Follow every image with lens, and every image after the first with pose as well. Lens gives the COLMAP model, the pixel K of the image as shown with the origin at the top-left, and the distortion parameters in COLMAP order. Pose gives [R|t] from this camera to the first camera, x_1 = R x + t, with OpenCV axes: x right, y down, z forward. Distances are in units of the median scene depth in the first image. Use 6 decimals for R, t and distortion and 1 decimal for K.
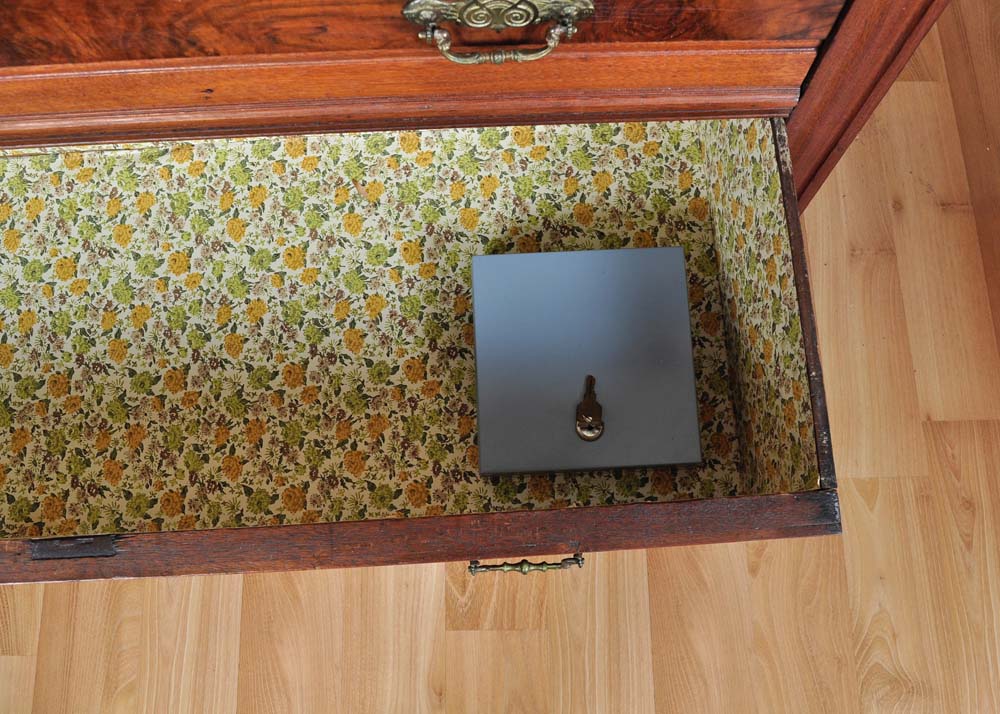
lens RADIAL K [[951.1, 0, 495.0], [0, 951.1, 352.4], [0, 0, 1]] dist [-0.068102, 0.000000]
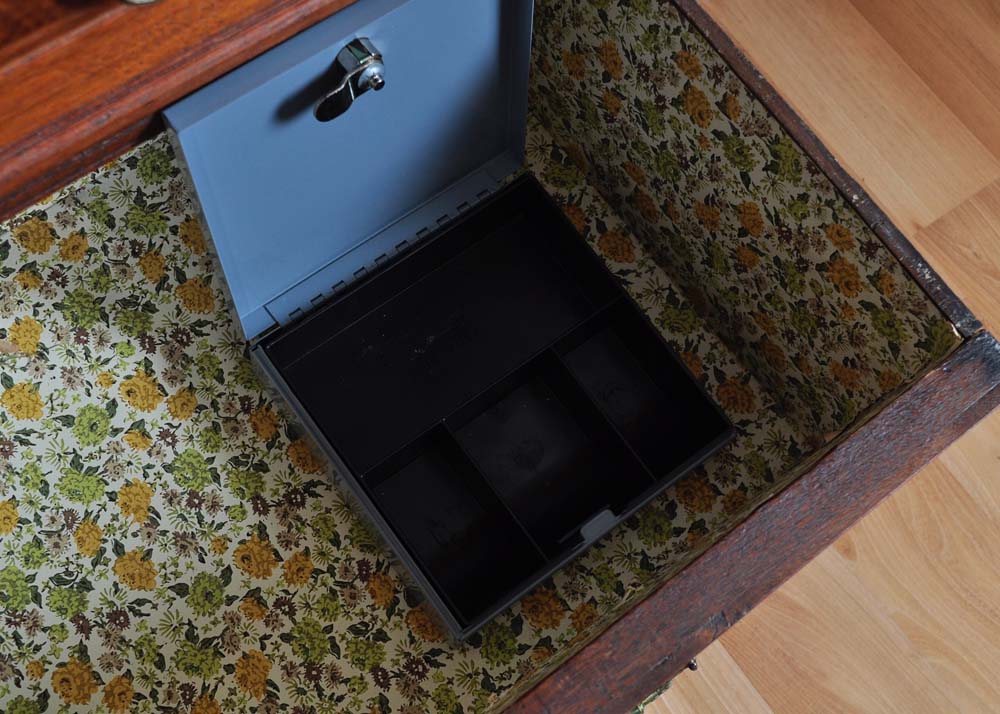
lens RADIAL K [[1420.4, 0, 502.2], [0, 1420.4, 358.2], [0, 0, 1]] dist [-0.024480, 0.000000]
pose [[0.819456, -0.500336, 0.279564, -0.143037], [0.521238, 0.853411, -0.000495, -0.006851], [-0.238335, 0.146125, 0.960127, 0.106826]]
